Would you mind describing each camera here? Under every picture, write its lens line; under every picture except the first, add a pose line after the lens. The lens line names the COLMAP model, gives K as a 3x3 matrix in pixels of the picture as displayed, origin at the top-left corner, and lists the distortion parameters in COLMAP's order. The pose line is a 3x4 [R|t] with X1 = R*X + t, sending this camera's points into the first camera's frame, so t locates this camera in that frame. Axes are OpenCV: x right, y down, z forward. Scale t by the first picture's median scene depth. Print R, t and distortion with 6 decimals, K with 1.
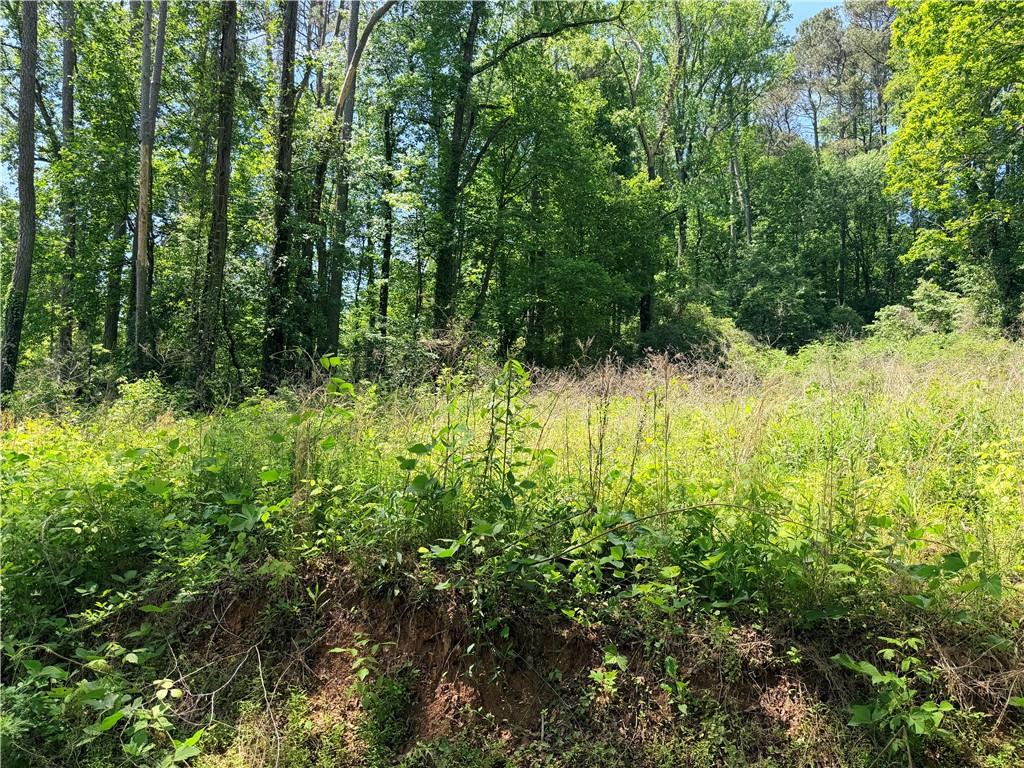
lens RADIAL K [[720.2, 0, 512.6], [0, 720.2, 388.3], [0, 0, 1]] dist [0.025960, -0.039159]
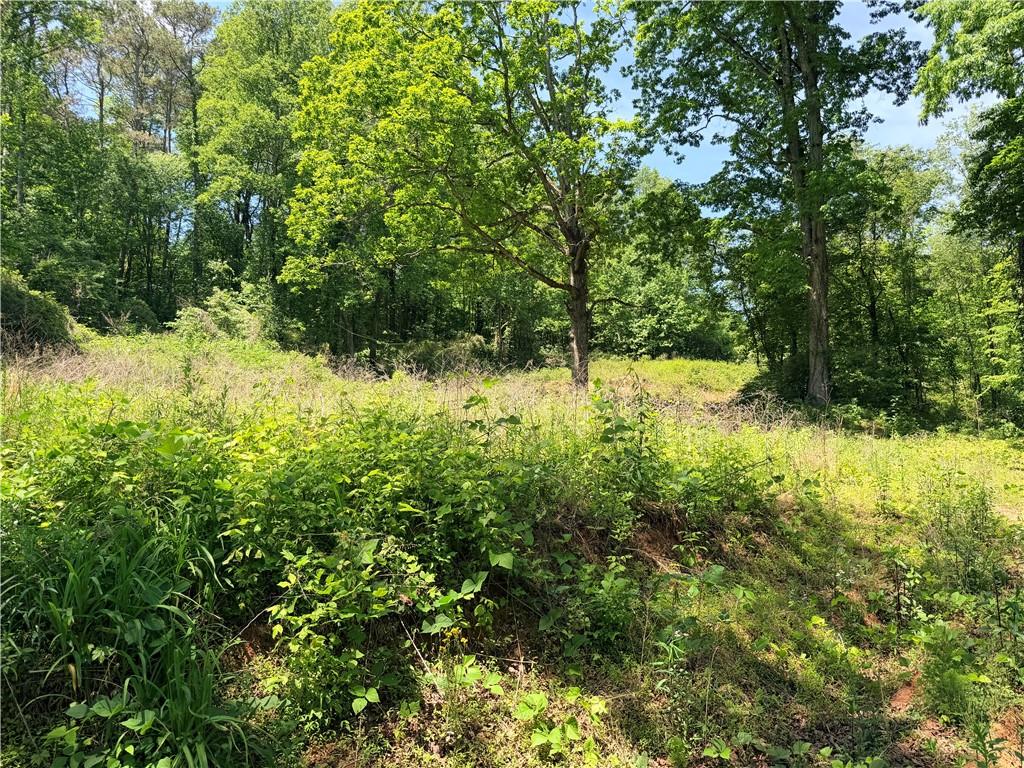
lens RADIAL K [[720.2, 0, 509.4], [0, 720.2, 393.4], [0, 0, 1]] dist [0.025960, -0.039159]
pose [[0.519310, 0.069644, 0.851744, -0.118288], [-0.083846, 0.996017, -0.030320, 0.004862], [-0.850463, -0.055670, 0.523081, 0.027776]]
